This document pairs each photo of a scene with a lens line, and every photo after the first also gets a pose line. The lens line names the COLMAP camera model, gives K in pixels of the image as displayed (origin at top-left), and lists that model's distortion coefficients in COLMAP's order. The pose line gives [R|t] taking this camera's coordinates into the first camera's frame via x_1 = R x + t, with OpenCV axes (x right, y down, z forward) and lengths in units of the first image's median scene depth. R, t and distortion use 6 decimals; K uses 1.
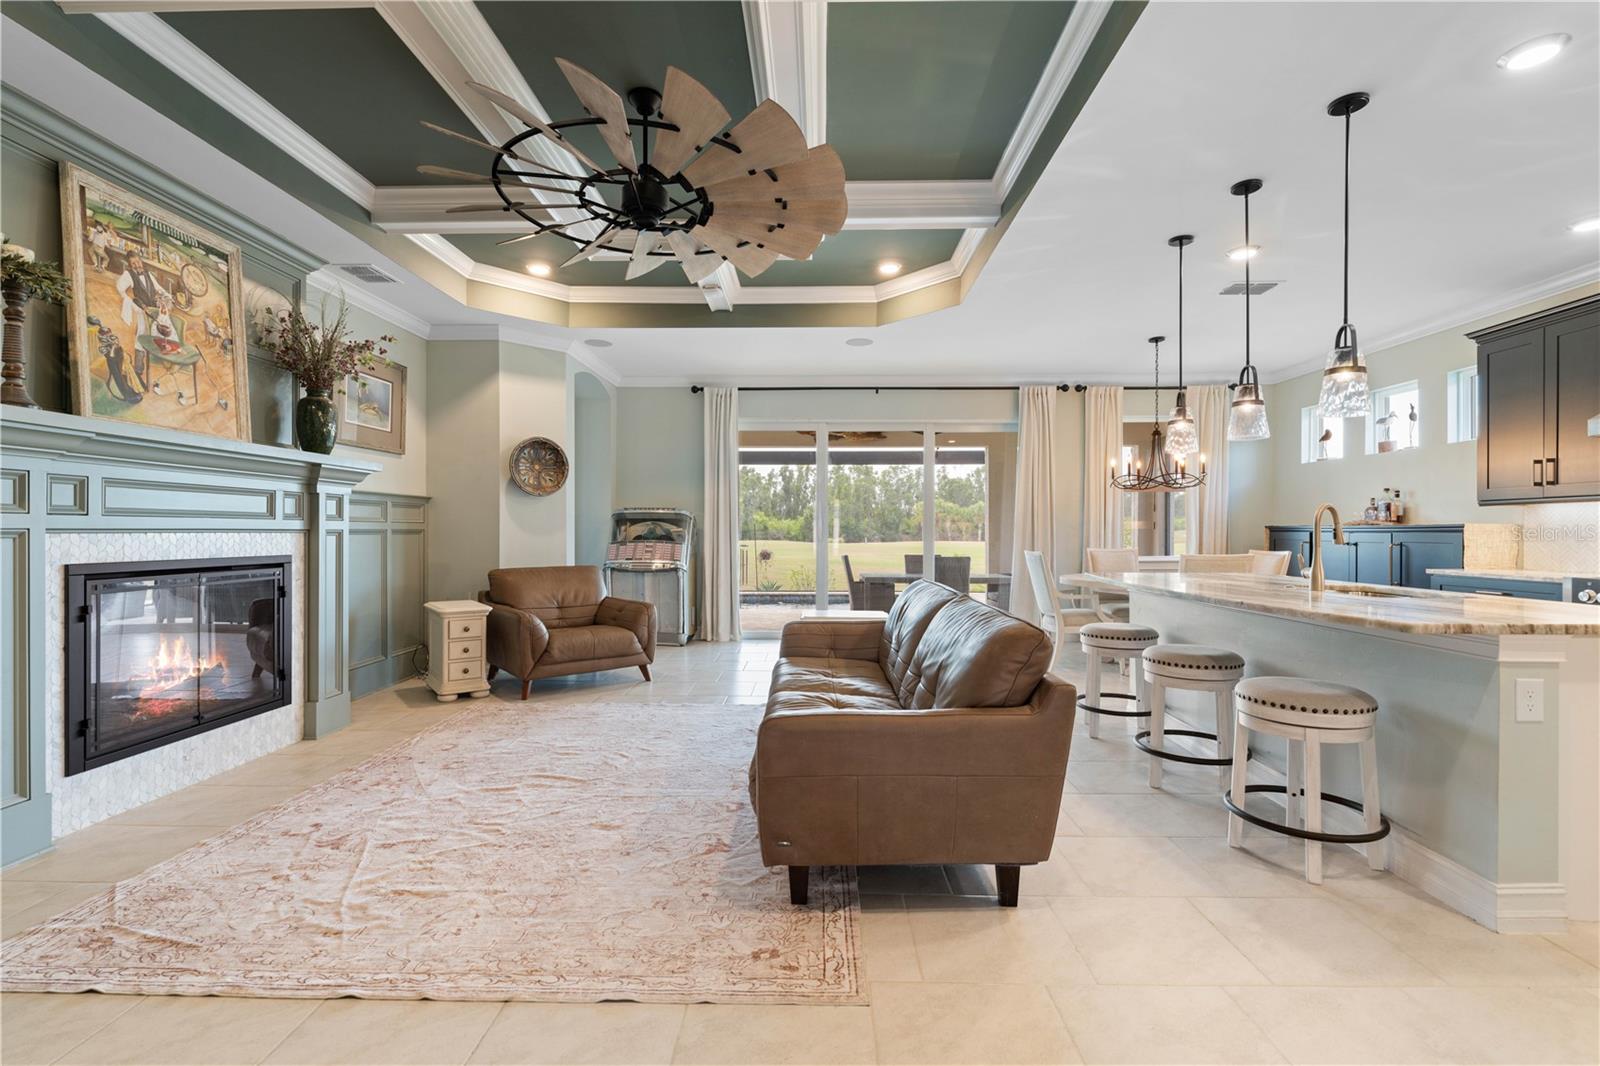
lens RADIAL K [[719.8, 0, 801.6], [0, 719.8, 533.7], [0, 0, 1]] dist [-0.007053, 0.001525]
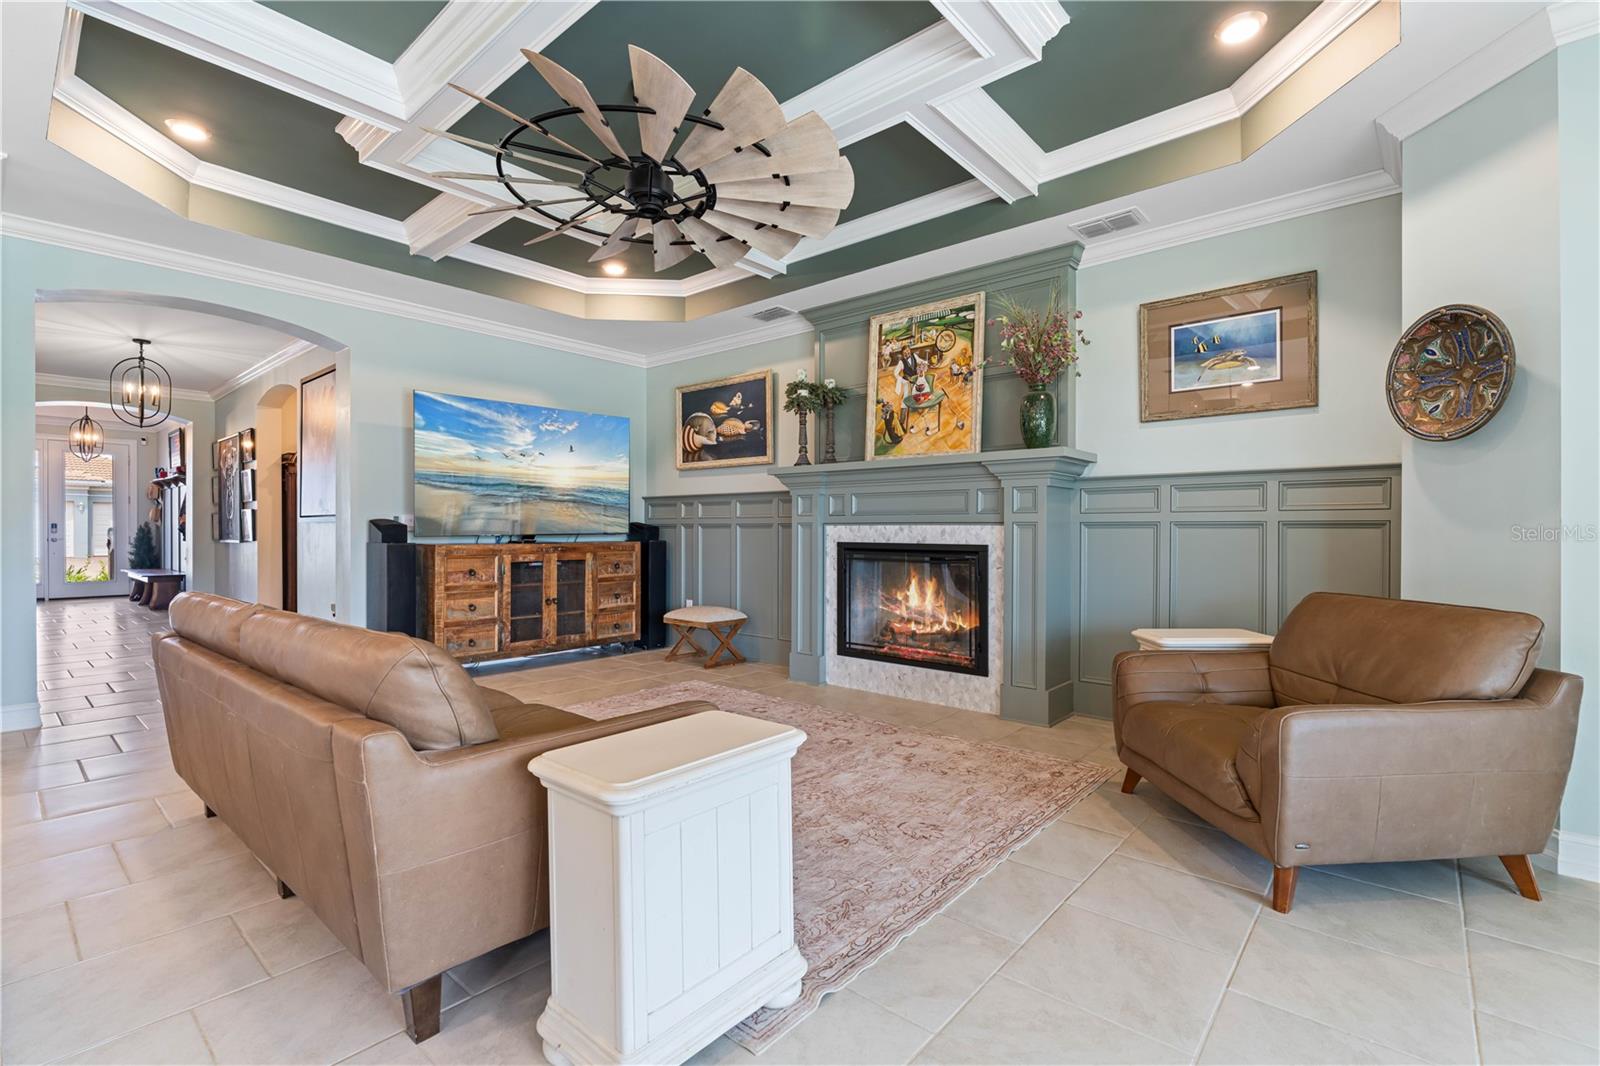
lens RADIAL K [[719.8, 0, 801.6], [0, 719.8, 533.7], [0, 0, 1]] dist [-0.007053, 0.001525]
pose [[-0.637286, -0.000185, -0.770627, 0.405175], [-0.007666, 0.999952, 0.006099, 0.008804], [0.770589, 0.009795, -0.637257, 1.750048]]
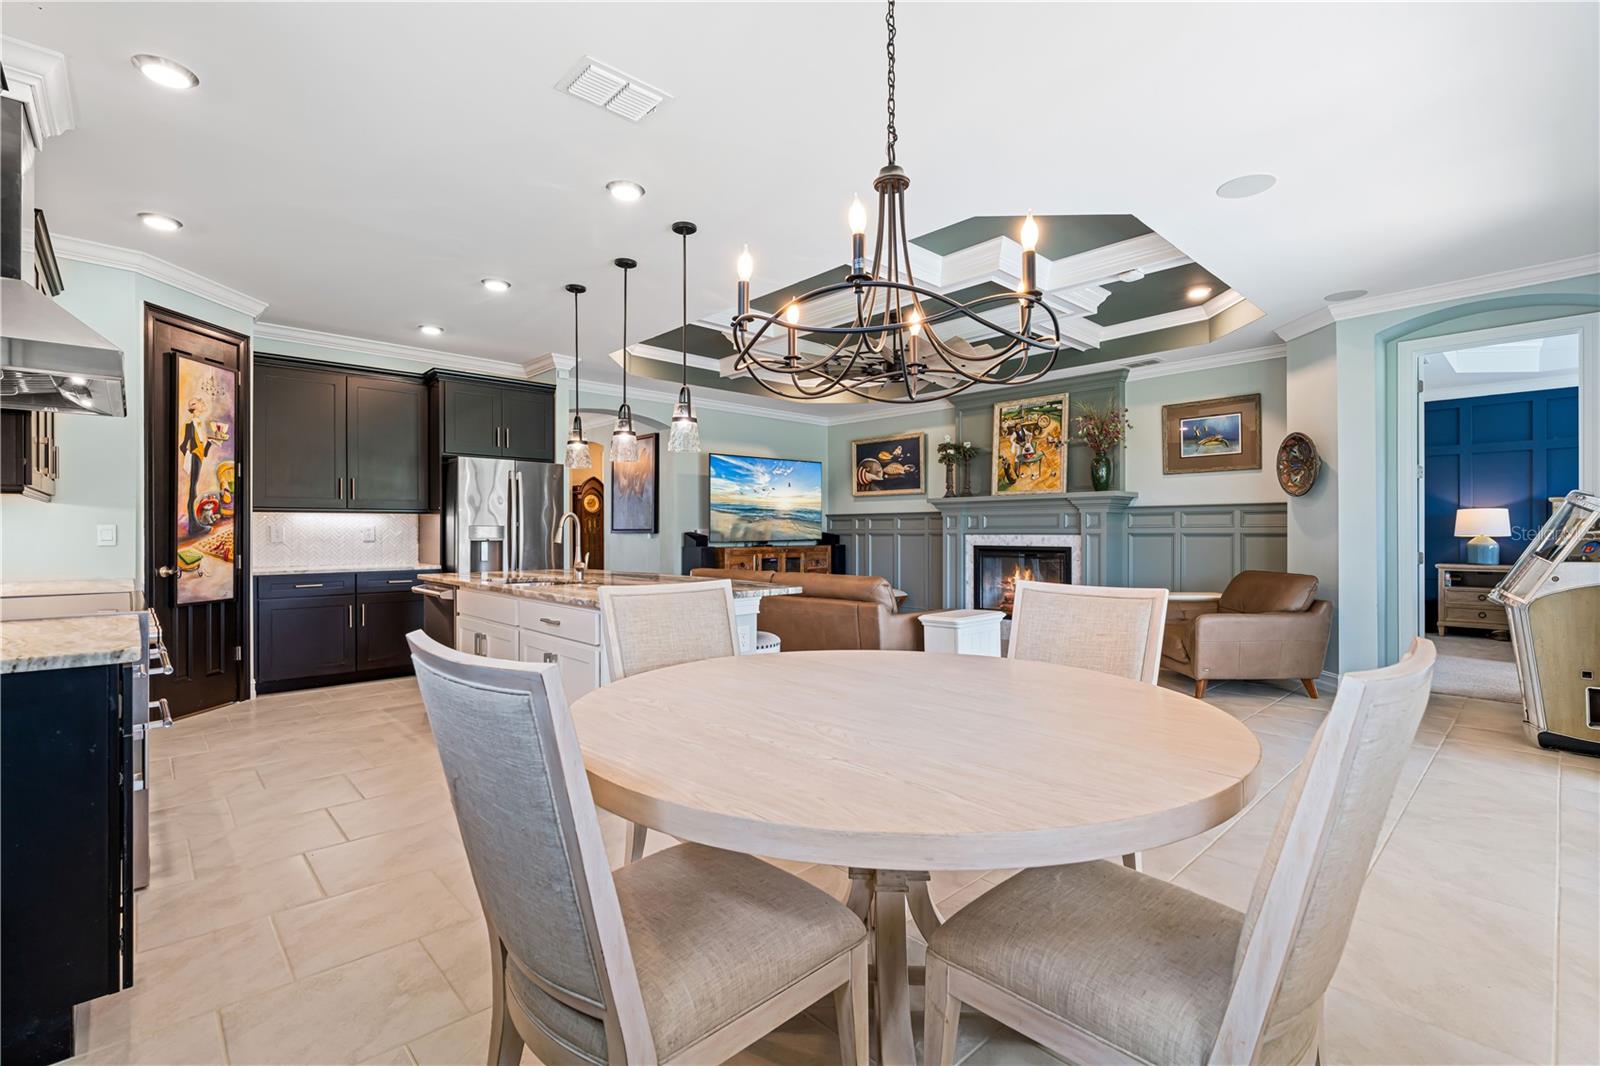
lens RADIAL K [[719.8, 0, 801.6], [0, 719.8, 533.7], [0, 0, 1]] dist [-0.007053, 0.001525]
pose [[-0.713736, -0.000608, -0.700415, 1.316474], [-0.003113, 0.999993, 0.002304, -0.008082], [0.700408, 0.003825, -0.713732, 2.172156]]
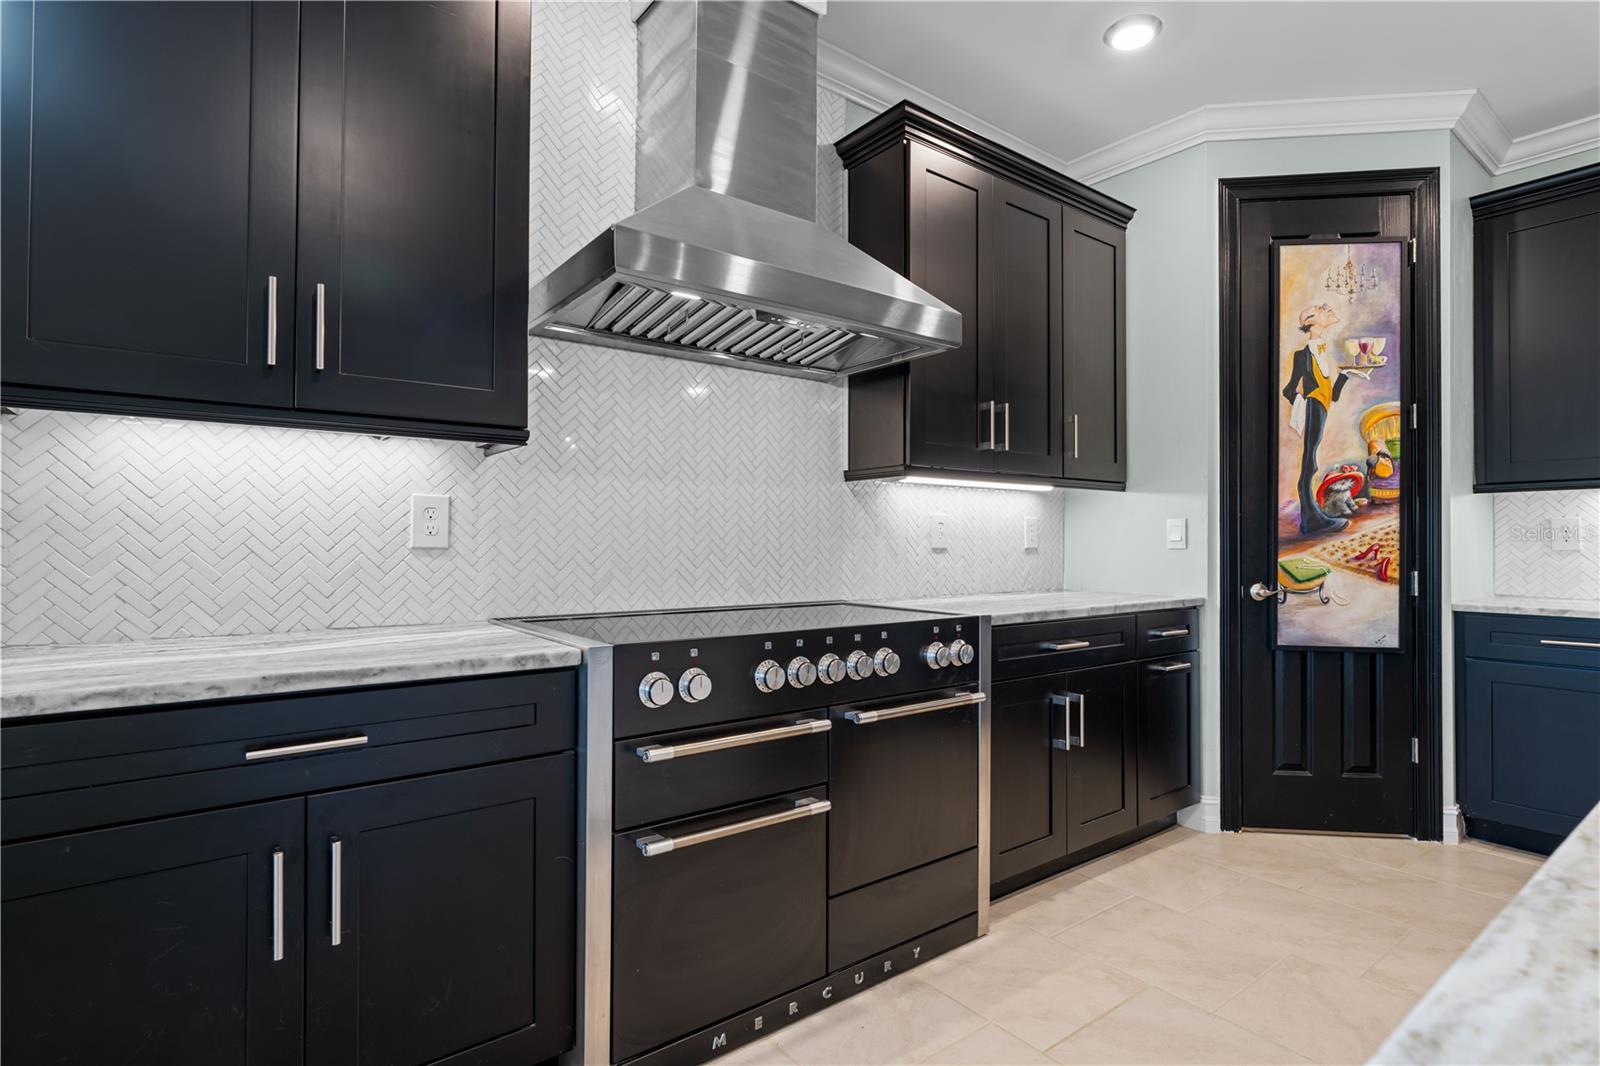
lens RADIAL K [[792.0, 0, 800.0], [0, 792.0, 533.0], [0, 0, 1]] dist [-0.004161, -0.000022]
pose [[-0.625251, 0.004208, 0.780412, 0.842331], [-0.003246, 0.999963, -0.007993, 0.009514], [-0.780417, -0.007531, -0.625214, 1.402175]]
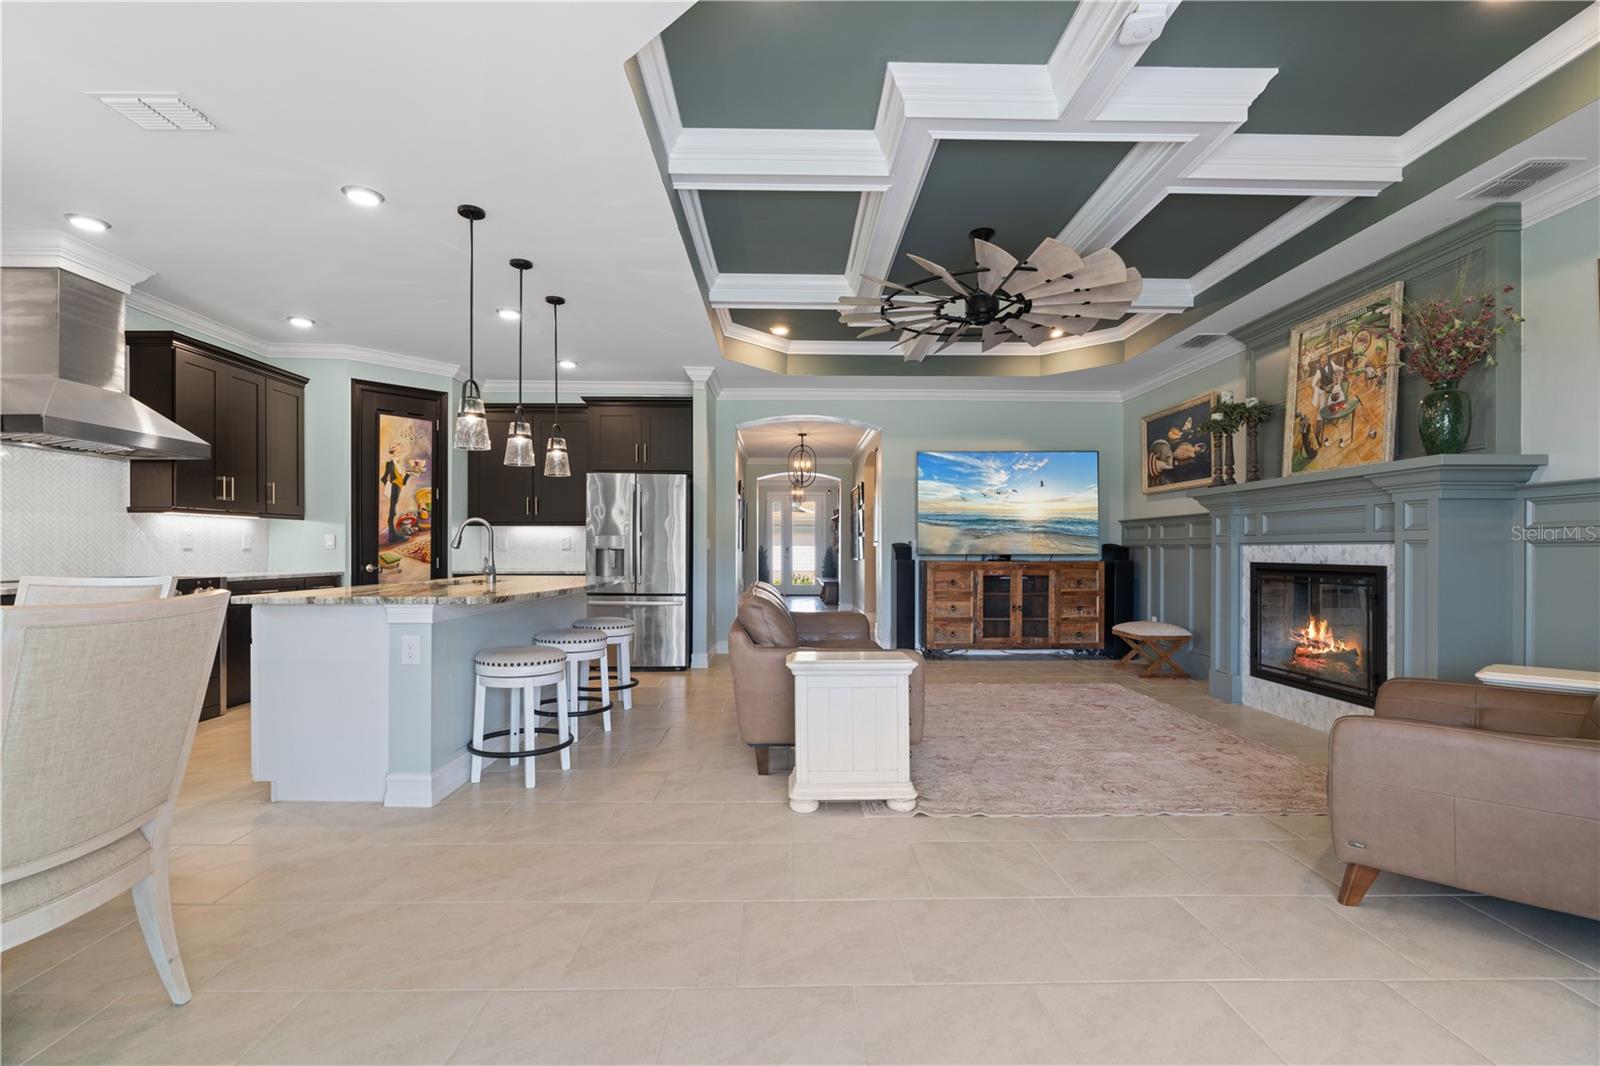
lens RADIAL K [[728.0, 0, 798.6], [0, 728.0, 551.0], [0, 0, 1]] dist [-0.005274, 0.001323]
pose [[-0.999186, -0.005048, -0.040013, 0.190255], [-0.005227, 0.999977, 0.004358, 0.010060], [0.039990, 0.004564, -0.999190, 2.337992]]
